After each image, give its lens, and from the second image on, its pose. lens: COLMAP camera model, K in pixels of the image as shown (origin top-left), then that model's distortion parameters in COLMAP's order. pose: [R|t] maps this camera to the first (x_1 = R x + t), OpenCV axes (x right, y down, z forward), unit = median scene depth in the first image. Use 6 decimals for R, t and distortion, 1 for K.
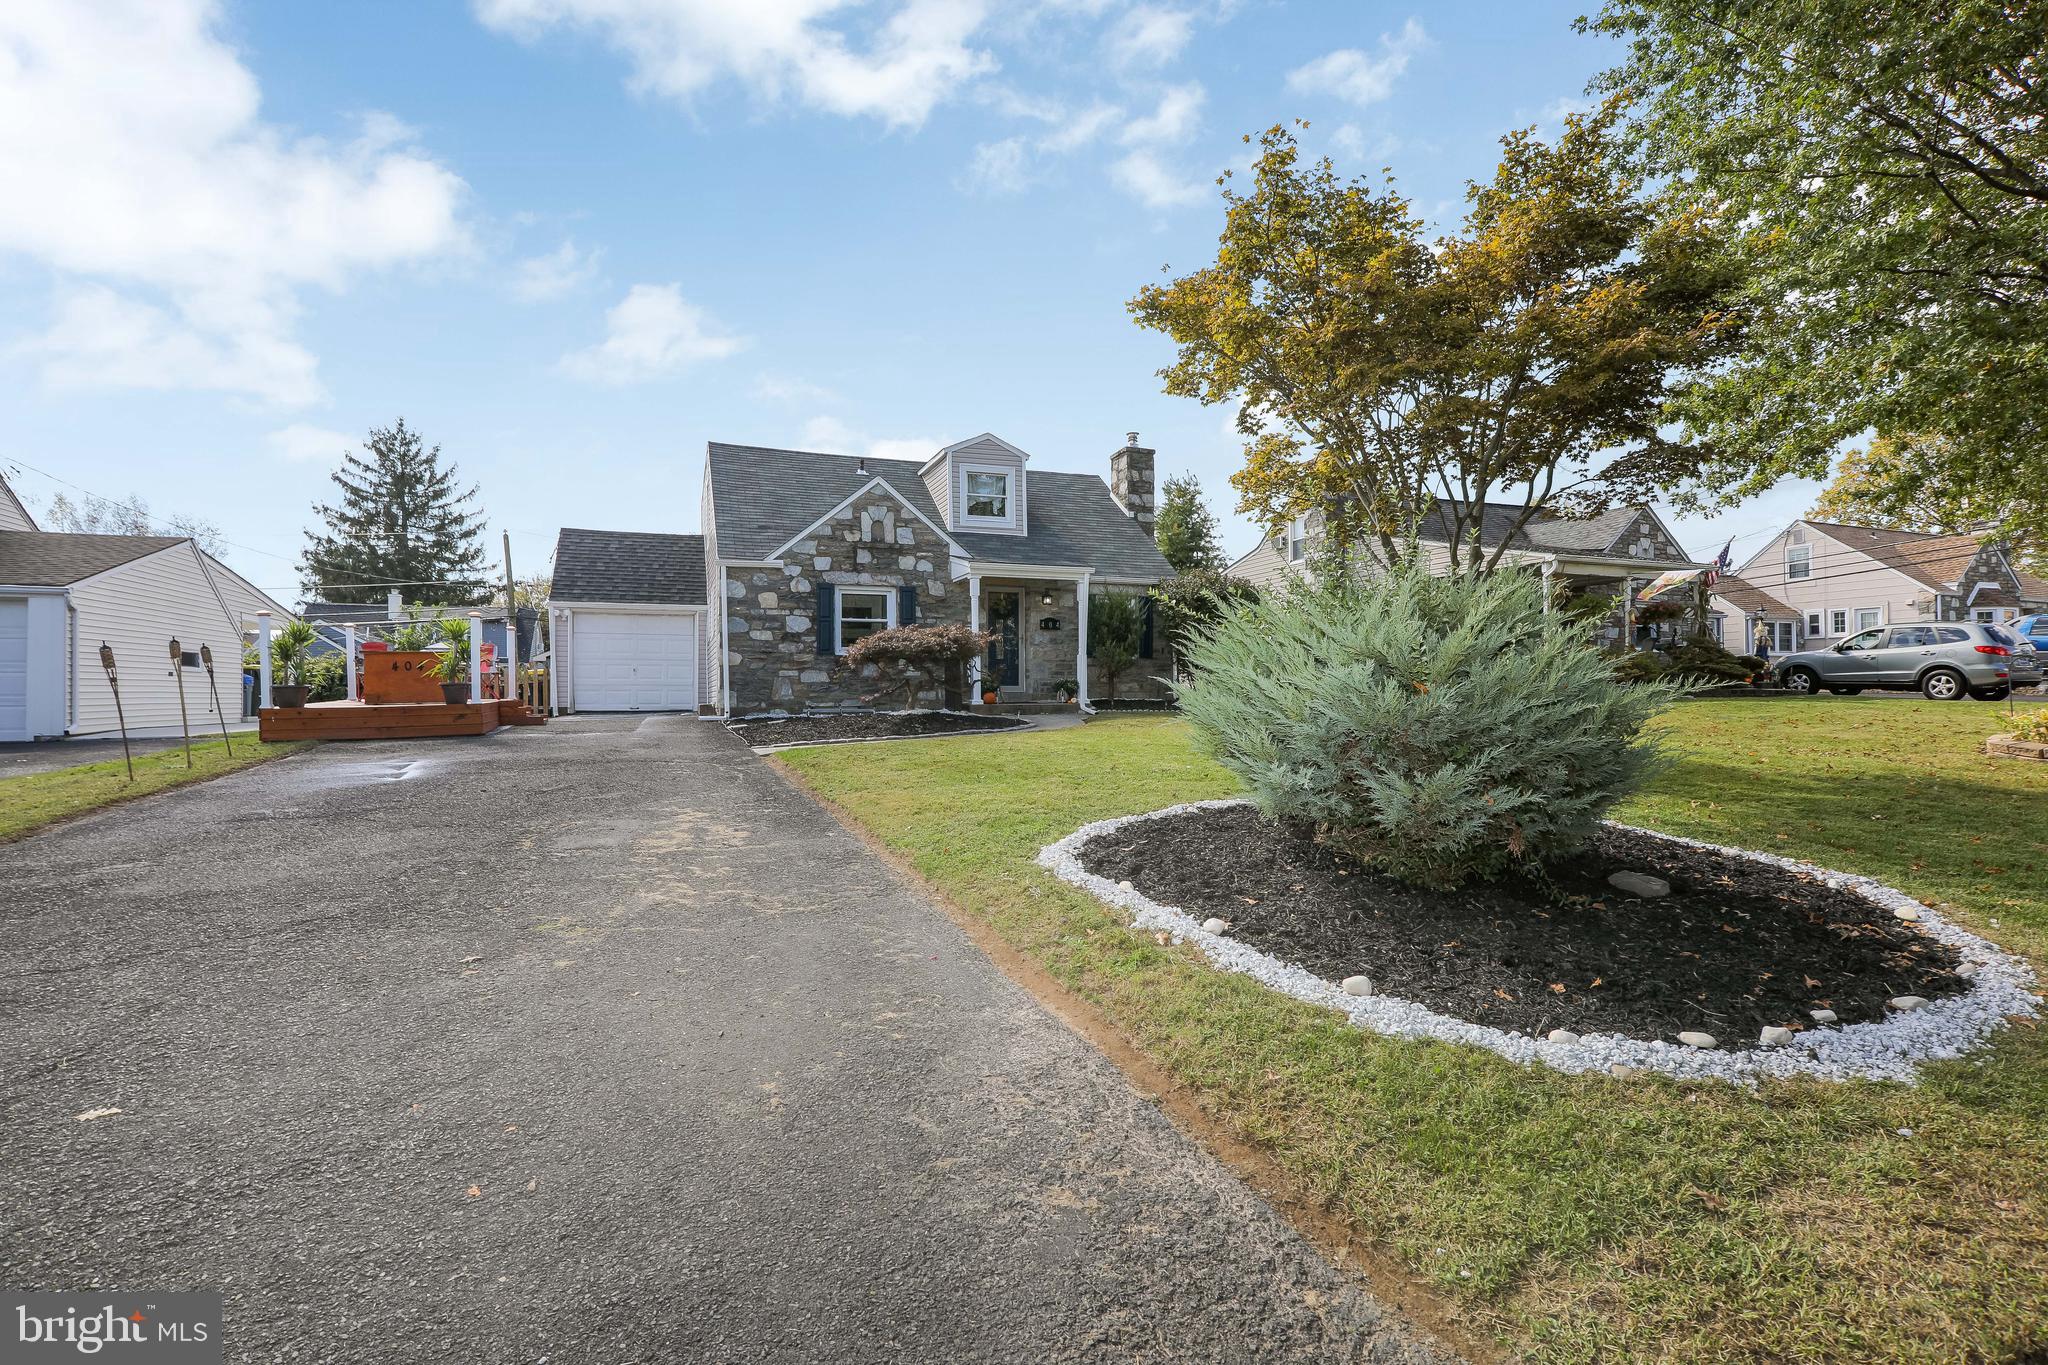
lens RADIAL K [[941.9, 0, 1037.7], [0, 941.9, 681.5], [0, 0, 1]] dist [-0.013338, 0.001993]
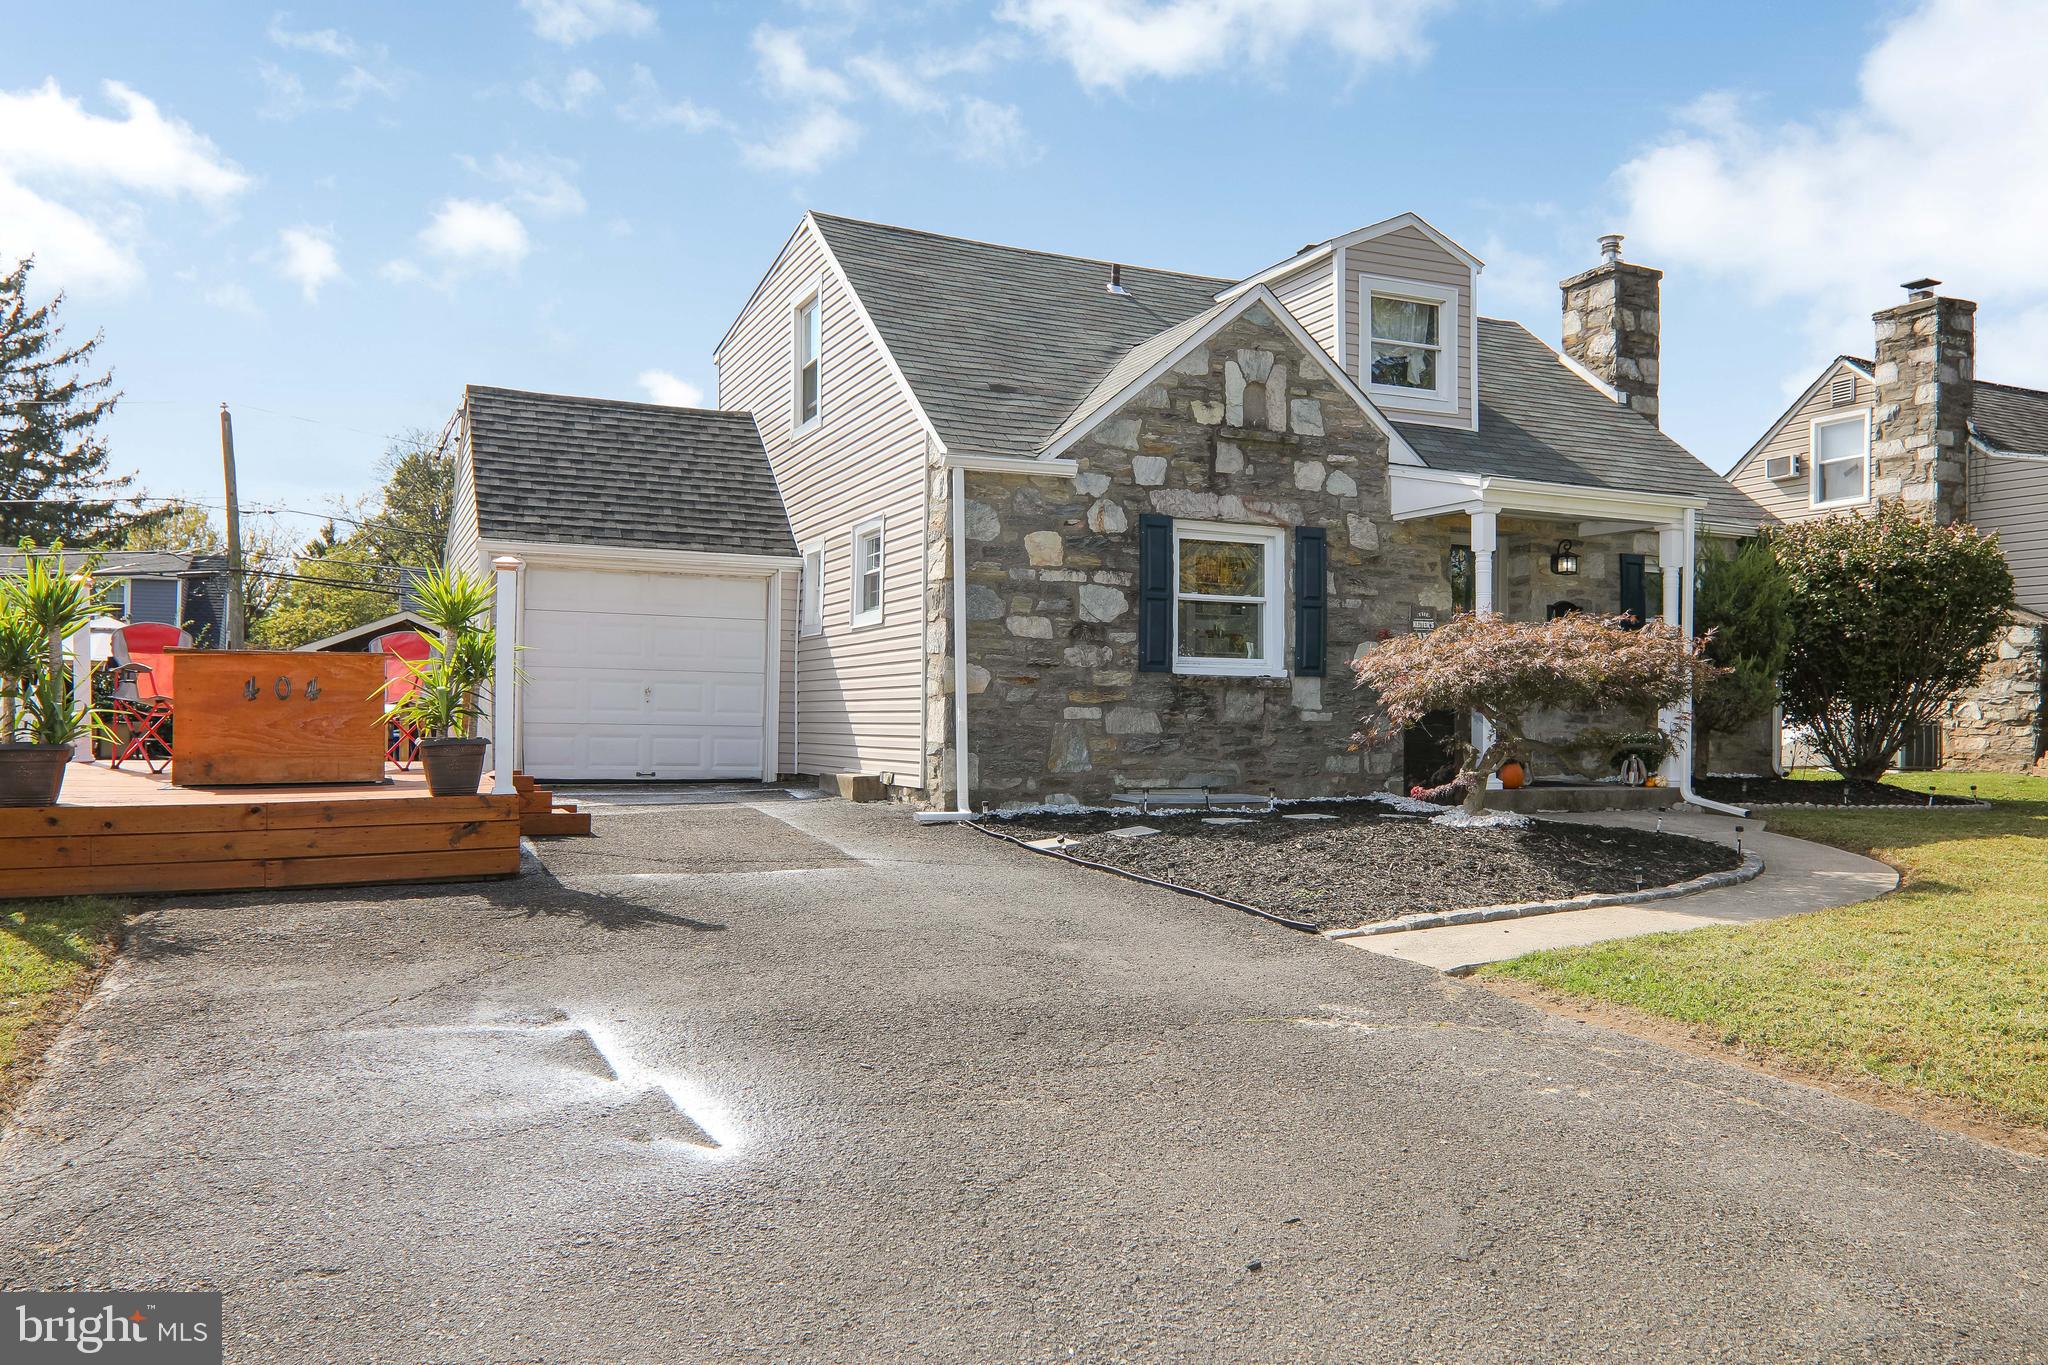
lens RADIAL K [[1488.8, 0, 1034.5], [0, 1488.8, 683.0], [0, 0, 1]] dist [0.010291, 0.003292]
pose [[0.998207, 0.020728, 0.056147, -0.314662], [-0.020252, 0.999754, -0.009036, -0.015574], [-0.056320, 0.007883, 0.998382, 0.283068]]
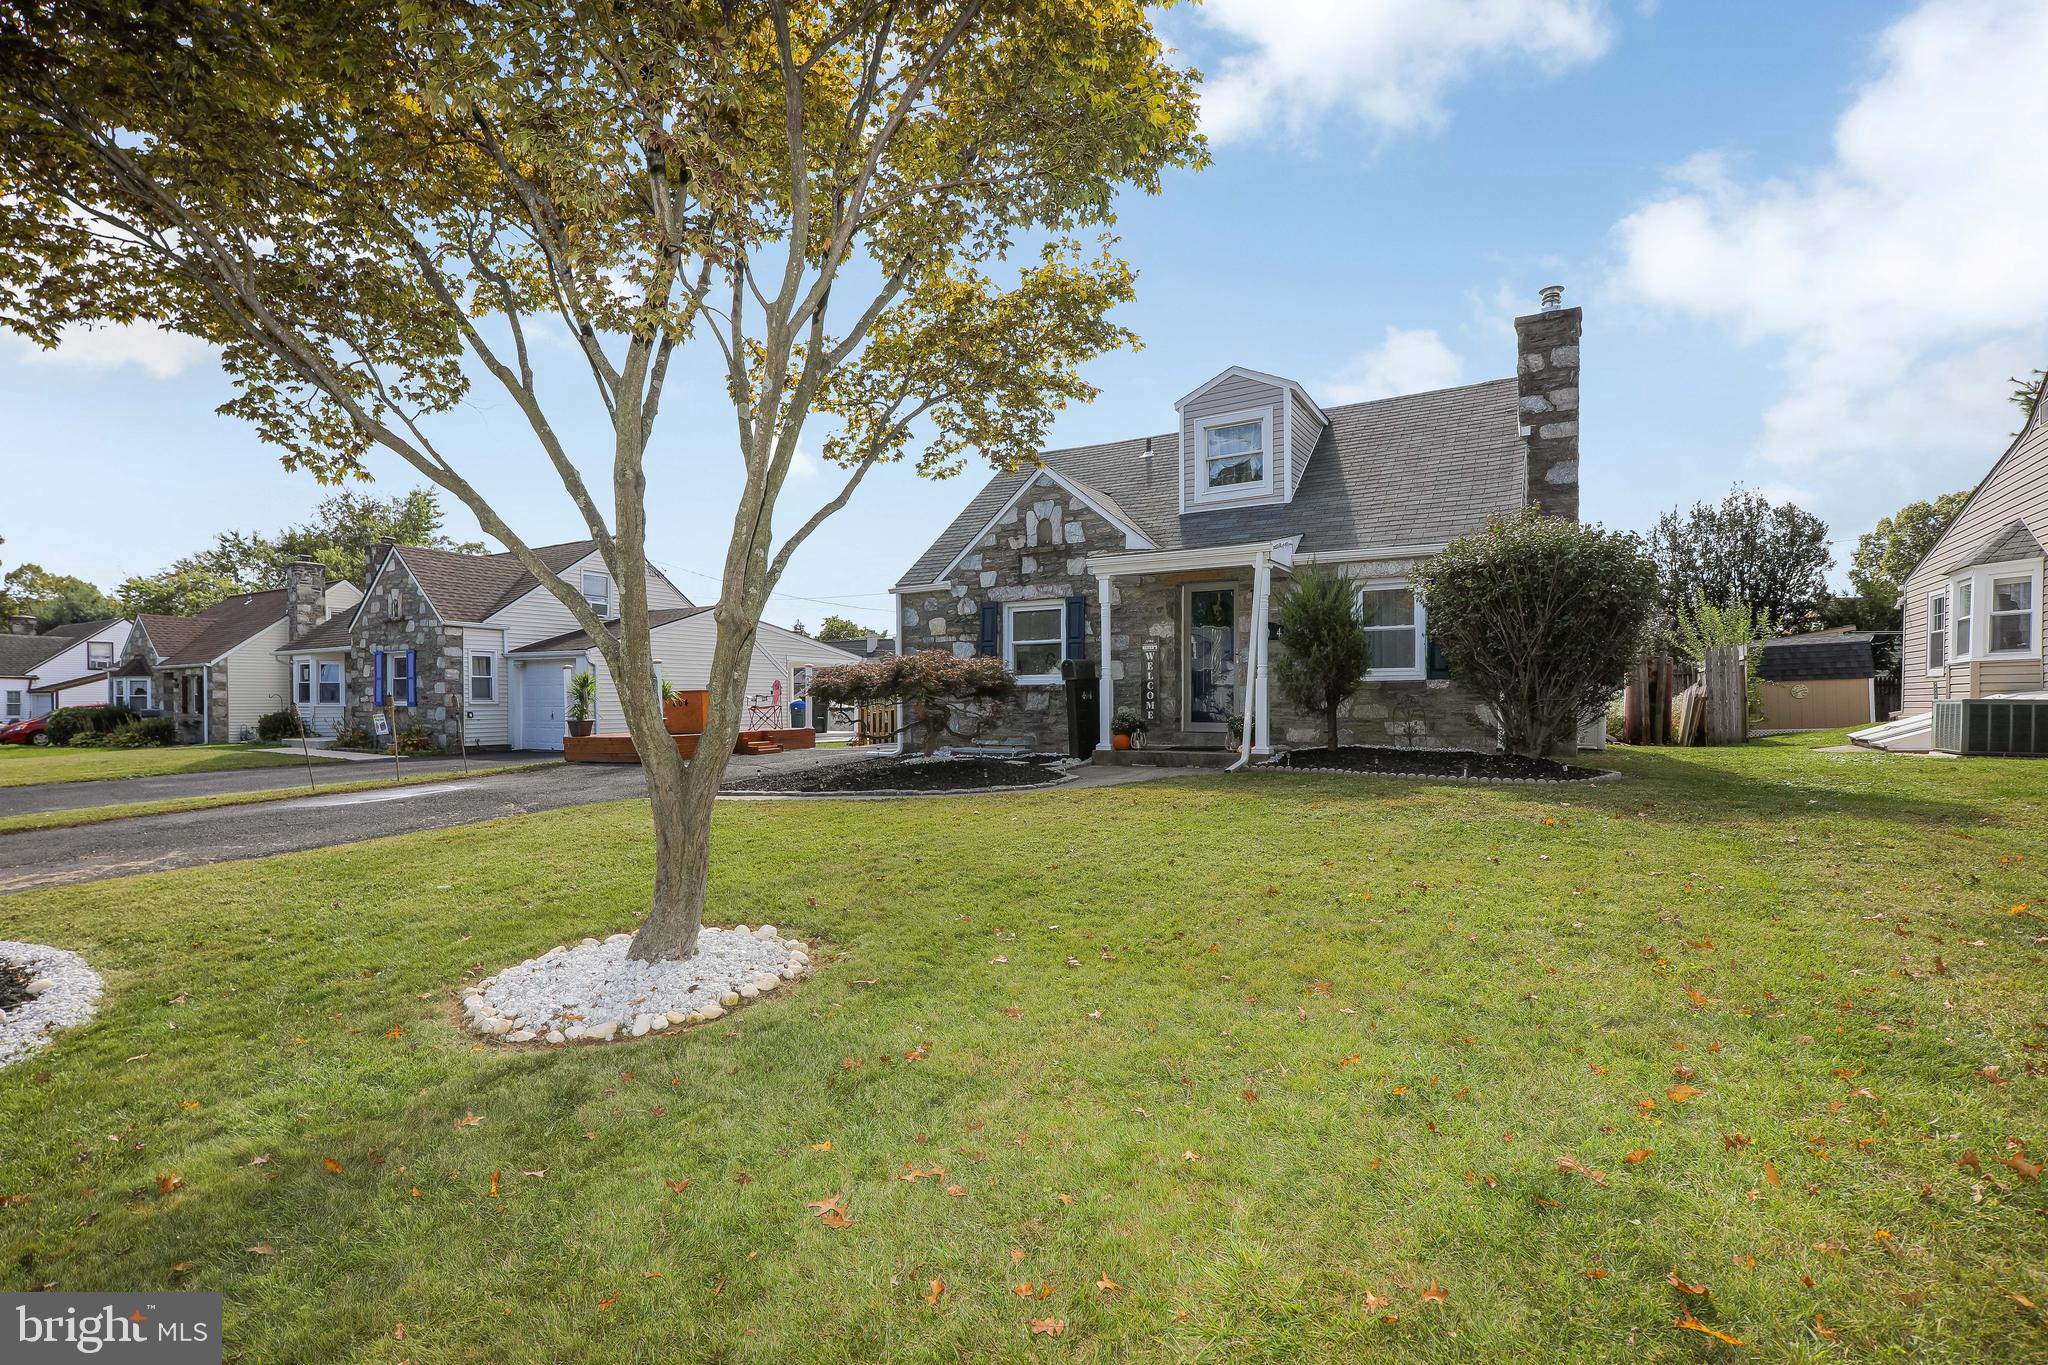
lens RADIAL K [[941.9, 0, 1011.7], [0, 941.9, 700.9], [0, 0, 1]] dist [-0.013338, 0.001993]
pose [[0.603113, 0.003115, -0.797650, 0.463490], [0.007856, 0.999921, 0.009845, -0.021569], [0.797617, -0.012204, 0.603040, 0.483018]]
